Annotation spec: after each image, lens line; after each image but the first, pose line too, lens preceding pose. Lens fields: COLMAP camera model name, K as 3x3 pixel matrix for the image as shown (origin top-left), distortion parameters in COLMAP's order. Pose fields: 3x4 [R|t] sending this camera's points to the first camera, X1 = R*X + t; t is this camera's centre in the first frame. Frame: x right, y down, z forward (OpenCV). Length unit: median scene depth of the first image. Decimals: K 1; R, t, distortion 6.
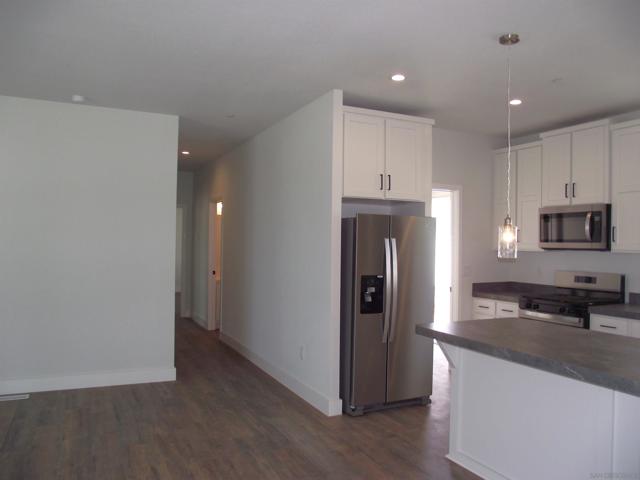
lens RADIAL K [[502.7, 0, 320.0], [0, 502.7, 240.0], [0, 0, 1]] dist [-0.061827, 0.001276]
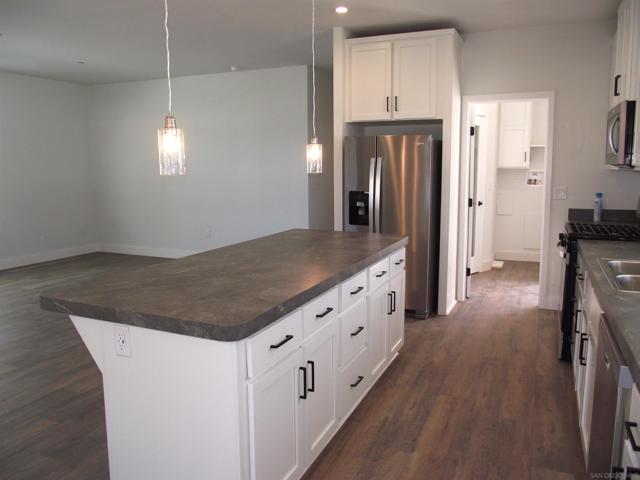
lens RADIAL K [[502.7, 0, 320.0], [0, 502.7, 240.0], [0, 0, 1]] dist [-0.061827, 0.001276]
pose [[0.645722, 0.097295, -0.757348, 0.866619], [0.020474, 0.989286, 0.144548, 0.012785], [0.763298, -0.108844, 0.636812, 0.186525]]
